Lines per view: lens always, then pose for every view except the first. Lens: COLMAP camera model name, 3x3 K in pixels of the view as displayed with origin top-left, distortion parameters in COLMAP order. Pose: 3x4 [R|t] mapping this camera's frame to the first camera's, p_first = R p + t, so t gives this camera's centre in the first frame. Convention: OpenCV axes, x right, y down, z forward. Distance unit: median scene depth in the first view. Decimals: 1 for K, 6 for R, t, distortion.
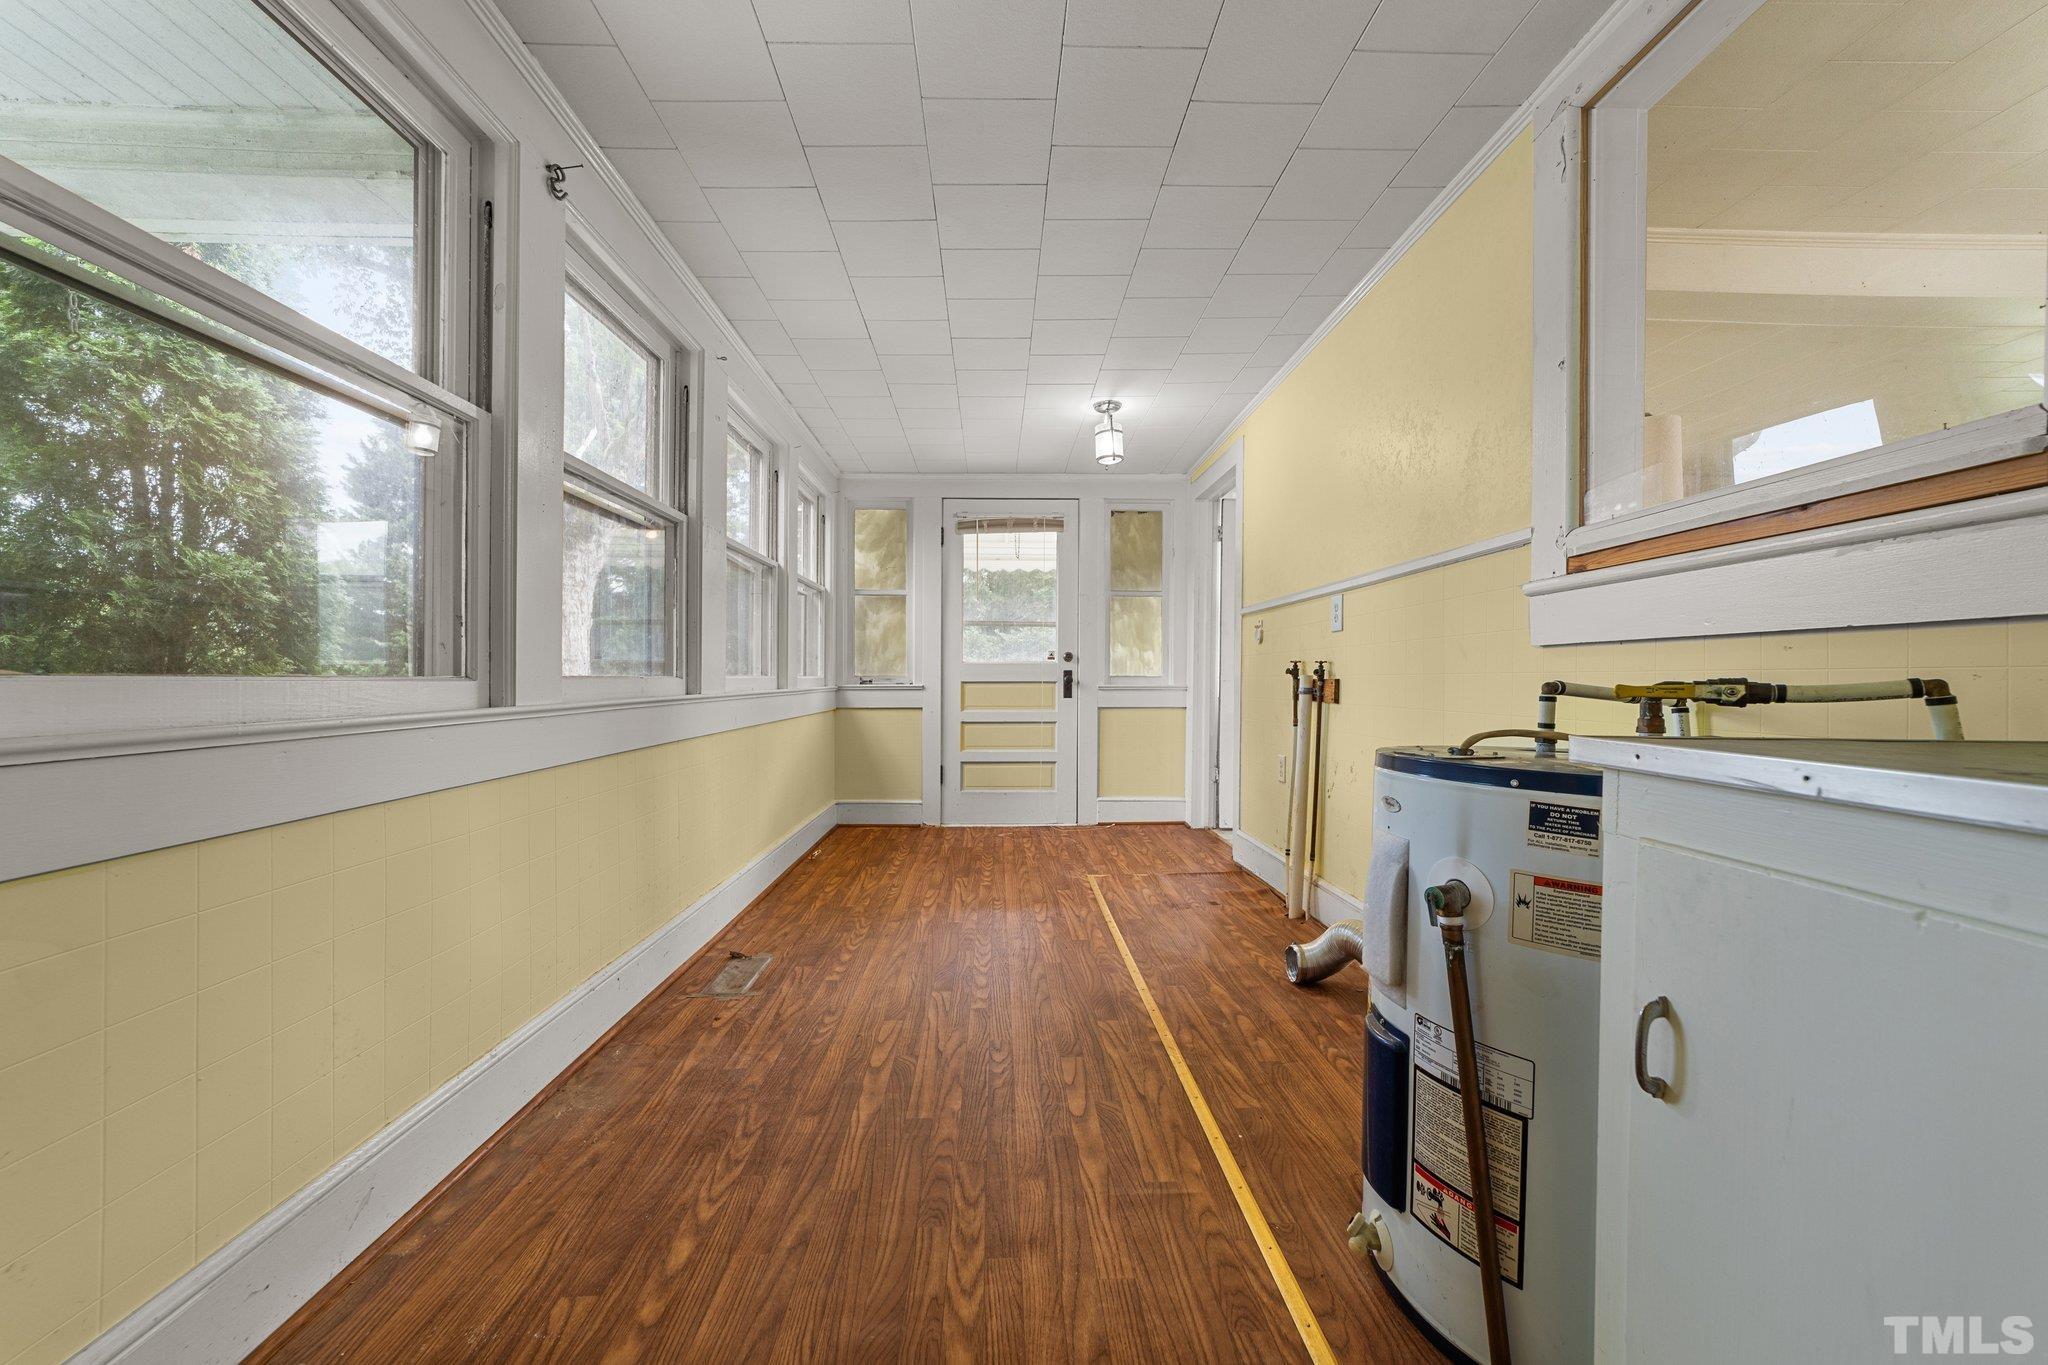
lens RADIAL K [[789.9, 0, 1024.0], [0, 789.9, 678.2], [0, 0, 1]] dist [-0.015526, 0.004933]
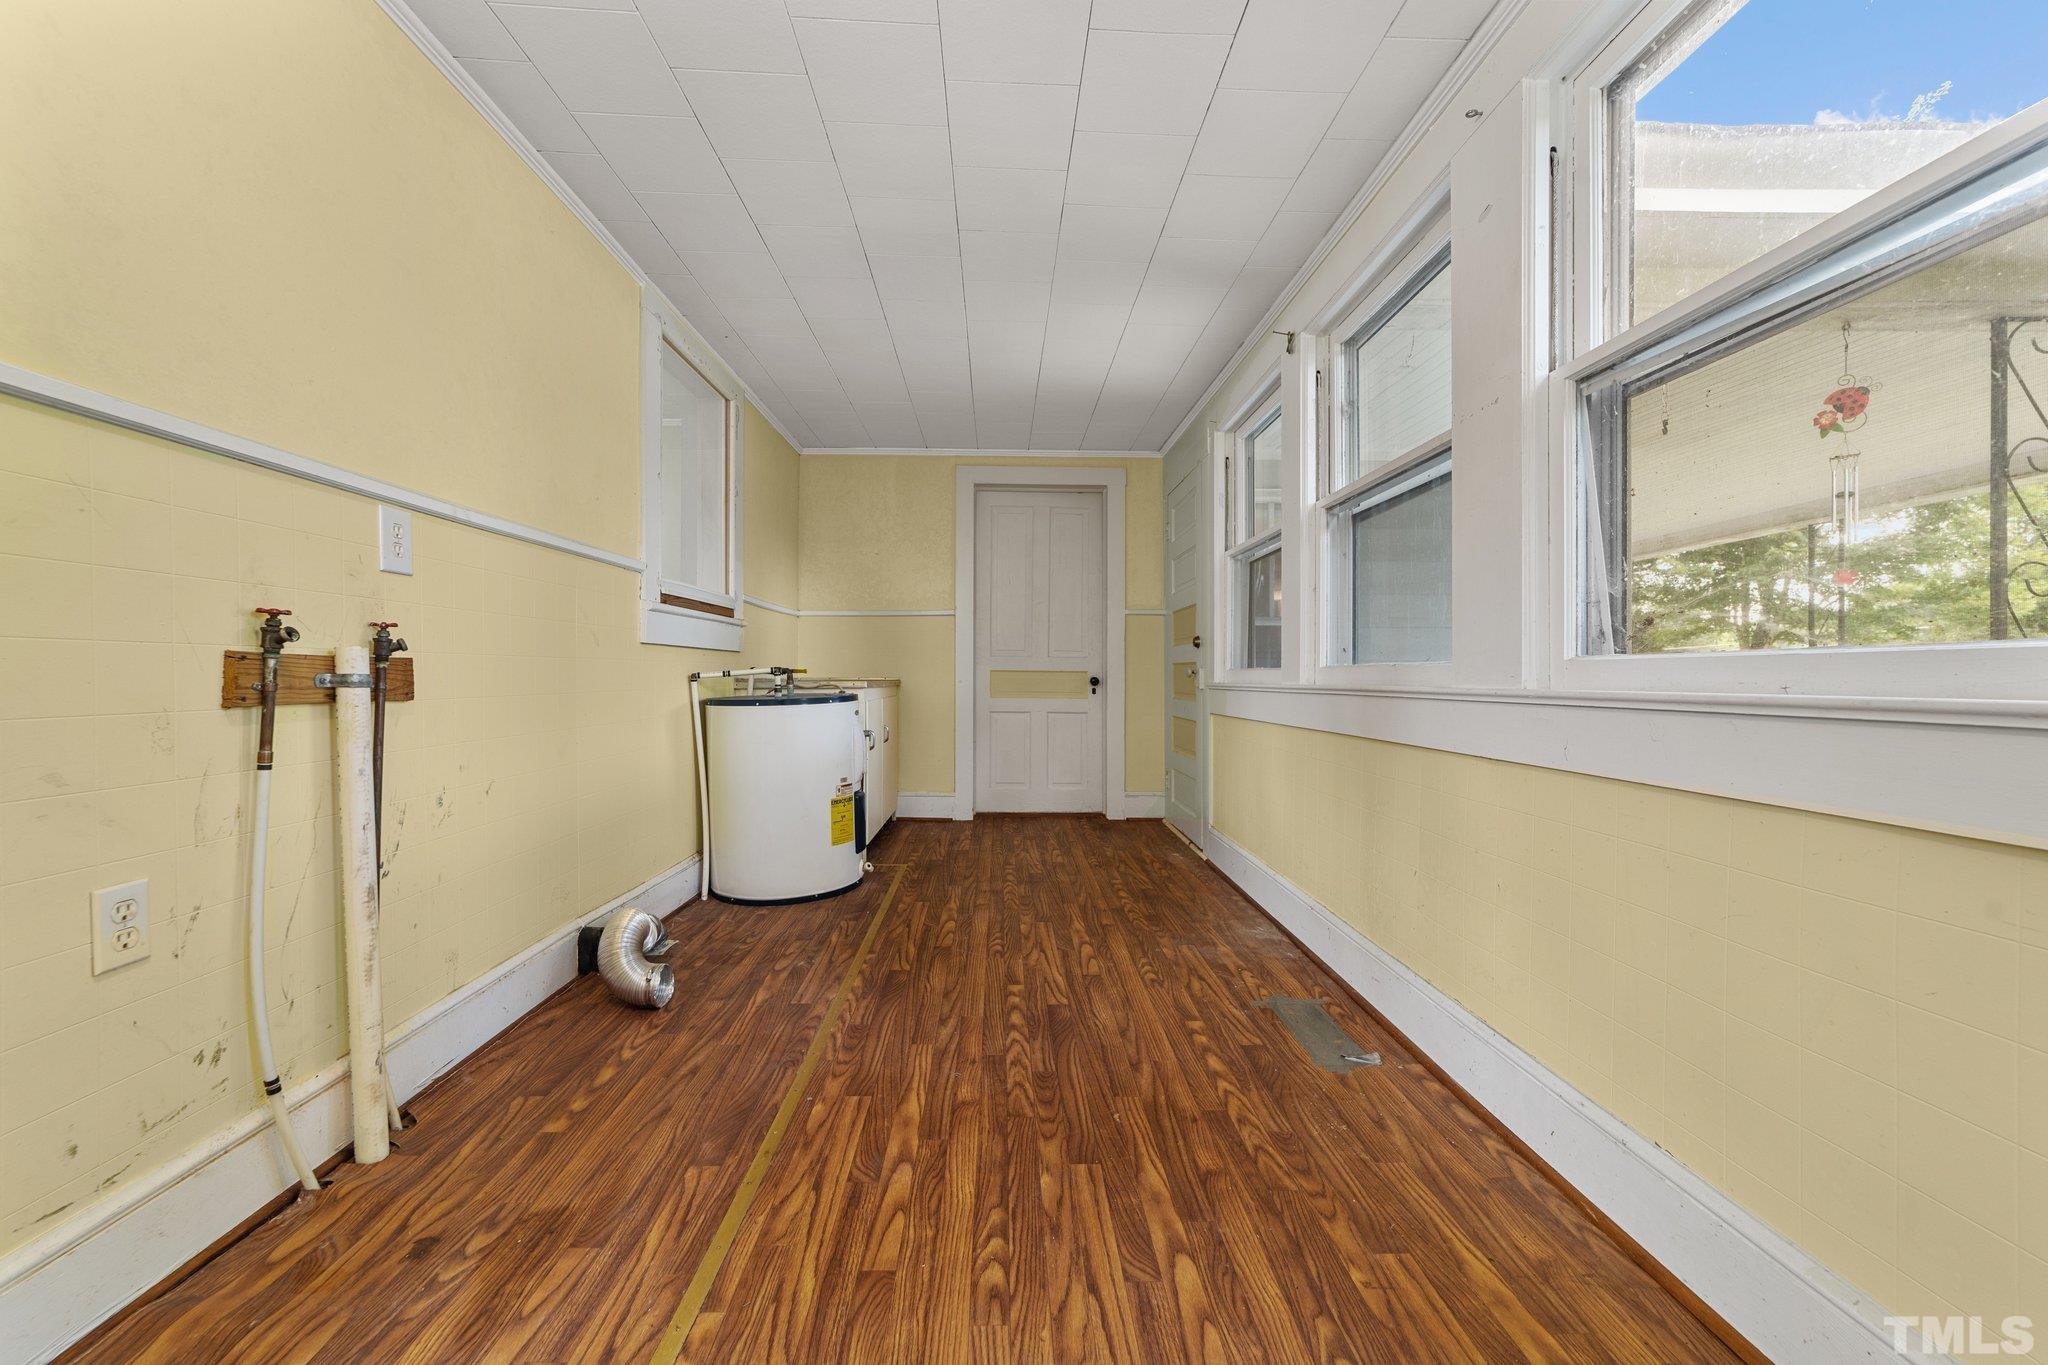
lens RADIAL K [[789.9, 0, 1016.0], [0, 789.9, 685.6], [0, 0, 1]] dist [-0.015526, 0.004933]
pose [[-0.999880, -0.006860, 0.013905, -0.069285], [-0.006679, 0.999893, 0.013046, 0.014193], [-0.013993, 0.012951, -0.999818, 2.030238]]
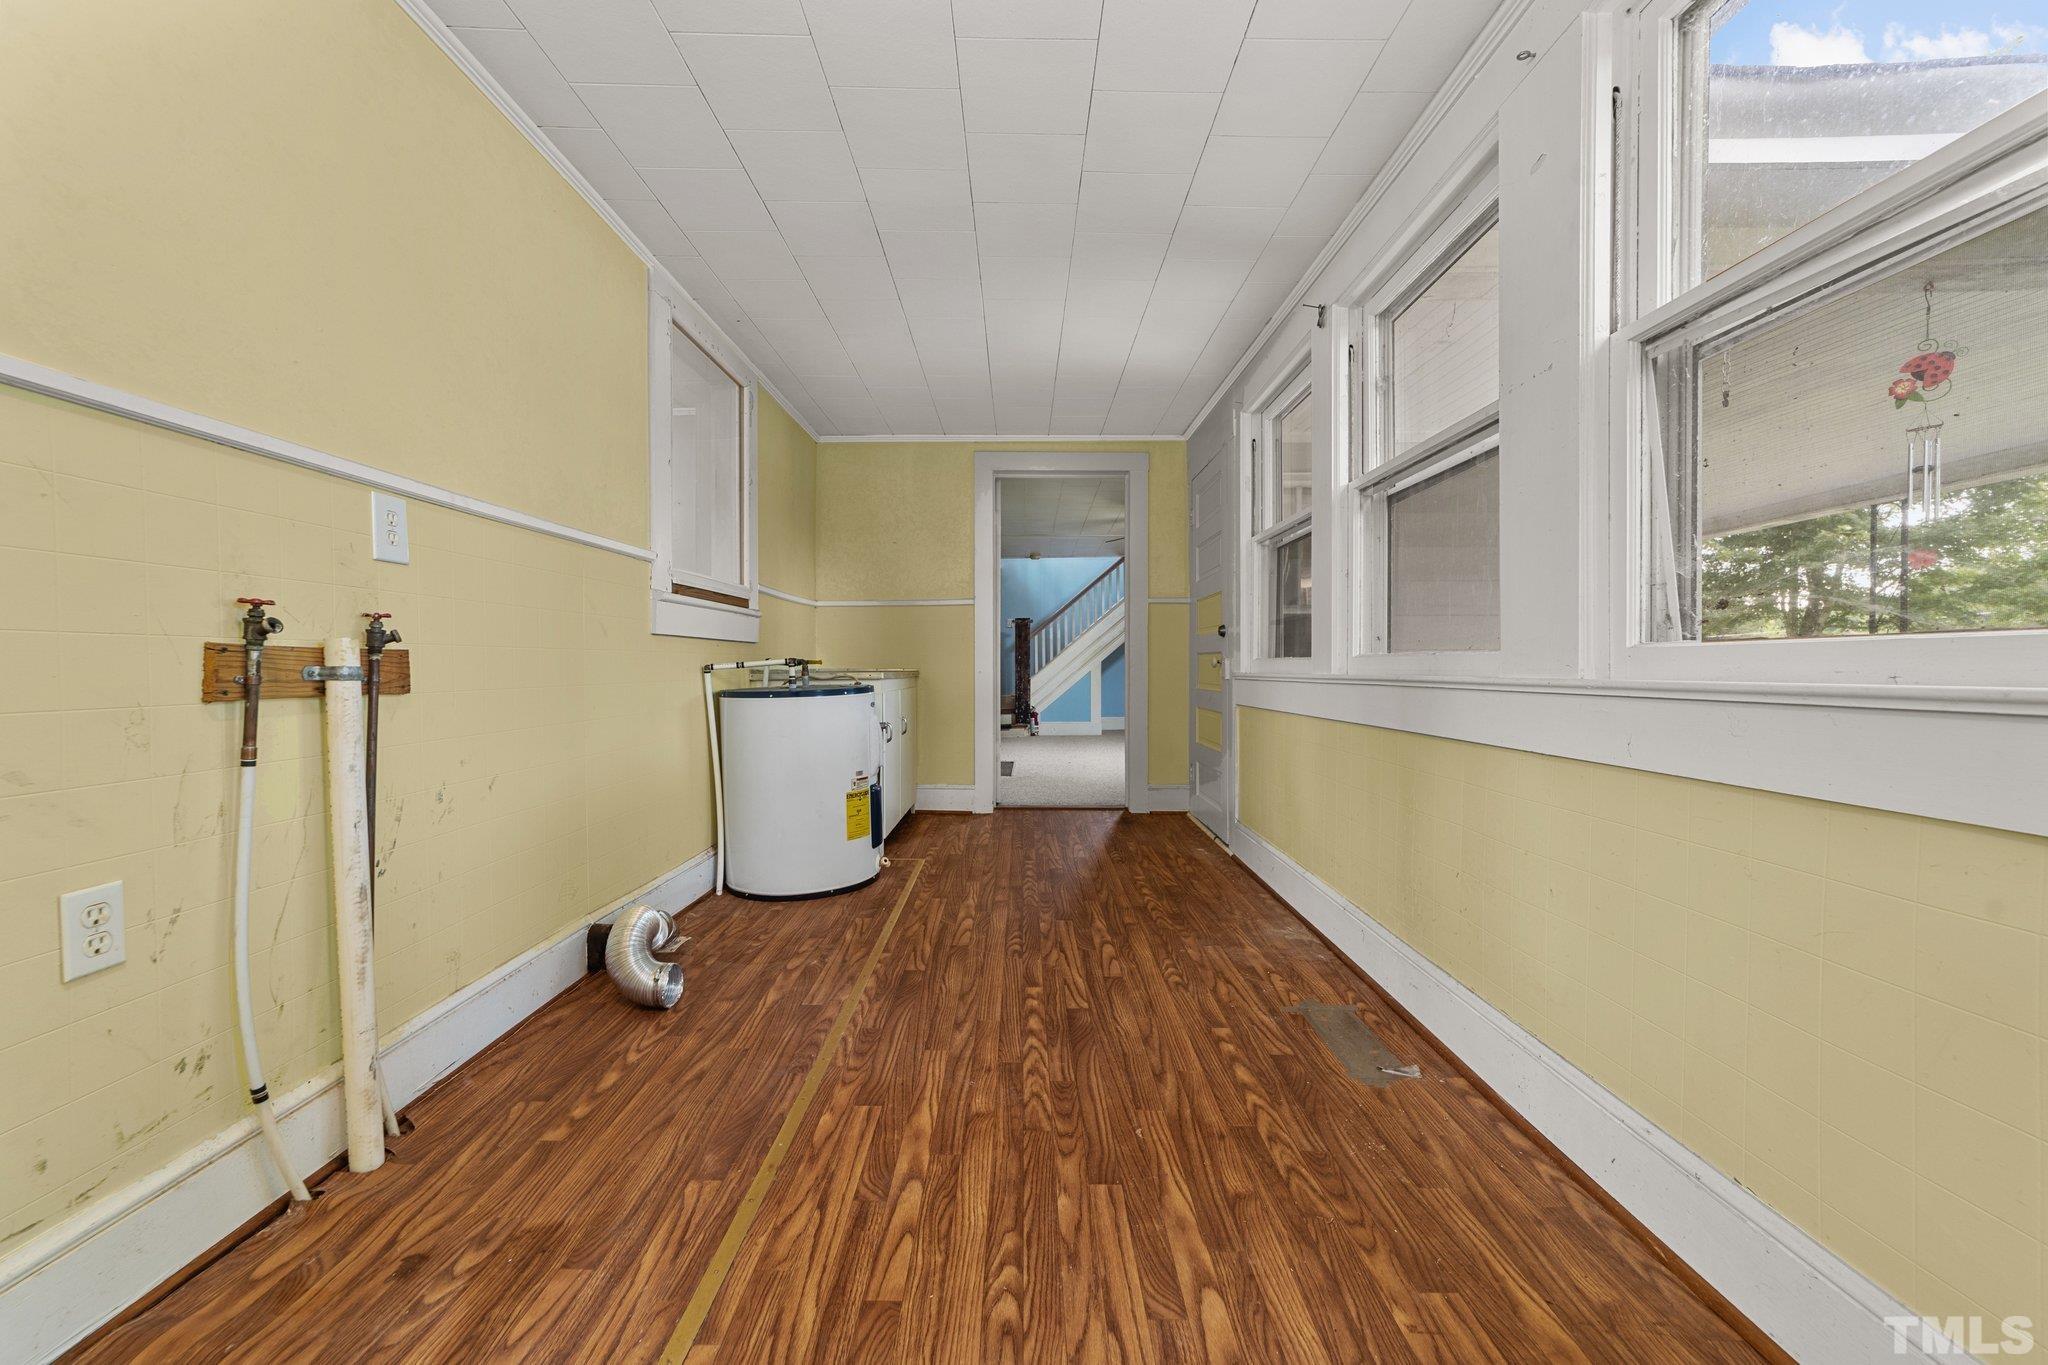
lens RADIAL K [[789.9, 0, 1014.8], [0, 789.9, 682.4], [0, 0, 1]] dist [-0.015526, 0.004933]
pose [[-0.999002, -0.004497, 0.044437, -0.075235], [-0.003566, 0.999773, 0.021011, 0.014313], [-0.044522, 0.020832, -0.998791, 1.990139]]
